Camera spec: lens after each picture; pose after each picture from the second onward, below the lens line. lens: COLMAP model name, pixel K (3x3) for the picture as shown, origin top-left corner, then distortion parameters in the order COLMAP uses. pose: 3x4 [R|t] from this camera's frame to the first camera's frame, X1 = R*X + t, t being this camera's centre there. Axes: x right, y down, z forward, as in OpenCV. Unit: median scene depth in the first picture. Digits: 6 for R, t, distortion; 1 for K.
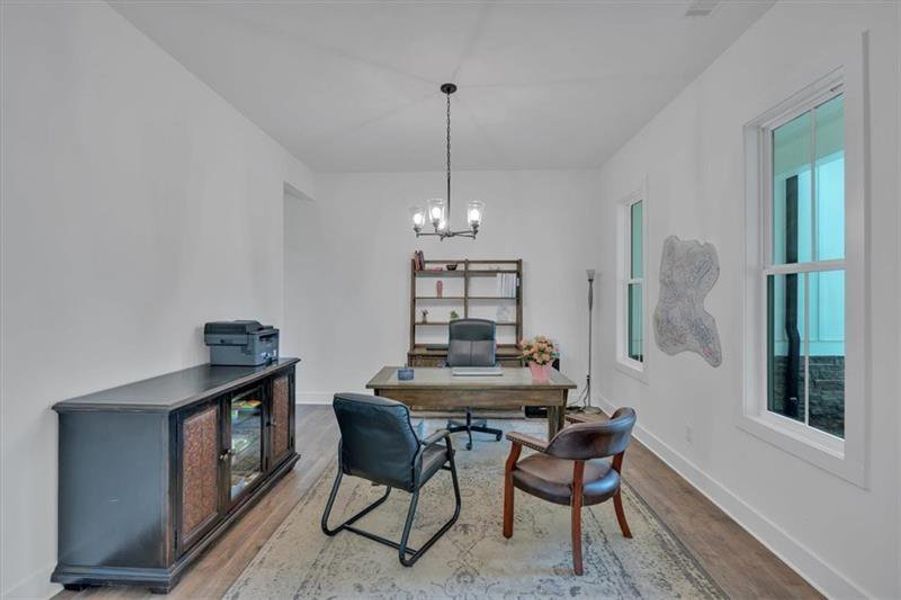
lens RADIAL K [[400.4, 0, 446.8], [0, 400.4, 298.1], [0, 0, 1]] dist [-0.002844, -0.000064]
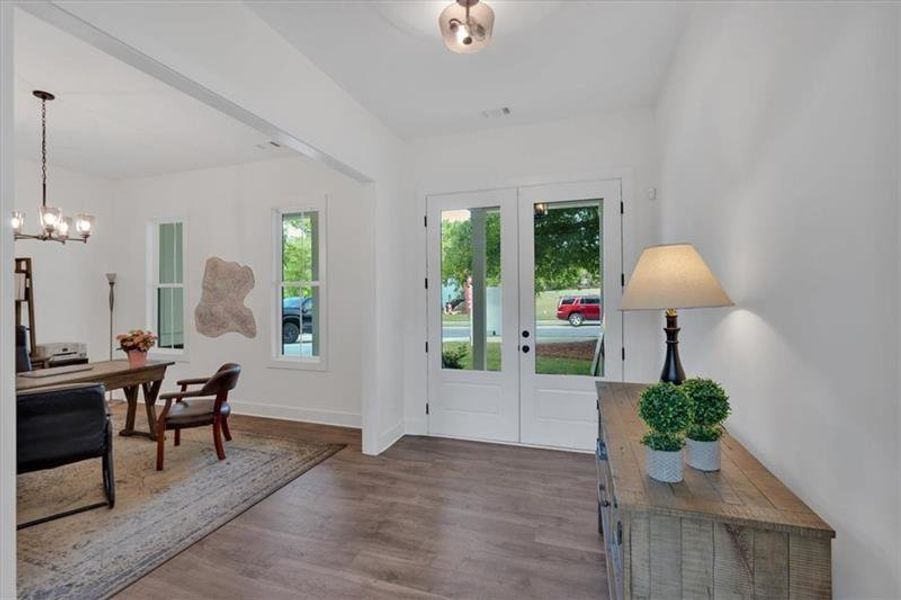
lens RADIAL K [[400.4, 0, 445.9], [0, 400.4, 297.8], [0, 0, 1]] dist [-0.002844, -0.000064]
pose [[0.270790, -0.004390, 0.962628, -0.716596], [0.010688, 0.999942, 0.001553, 0.003247], [-0.962579, 0.009868, 0.270821, -0.266132]]
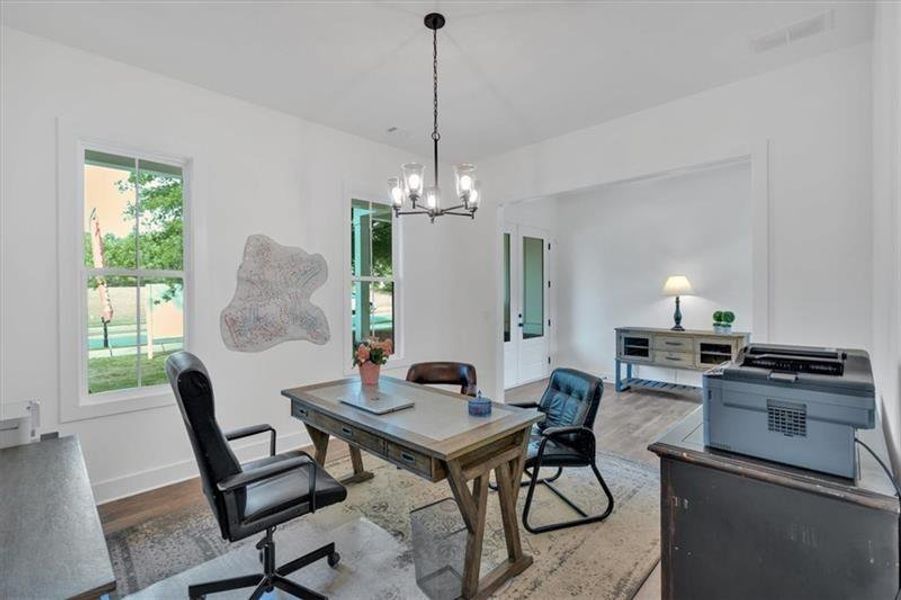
lens RADIAL K [[403.3, 0, 453.6], [0, 403.3, 294.6], [0, 0, 1]] dist [-0.012638, 0.001647]
pose [[-0.748390, -0.006564, 0.663226, -0.545474], [0.008115, 0.999786, 0.019051, -0.021438], [-0.663209, 0.019640, -0.748176, 1.605977]]
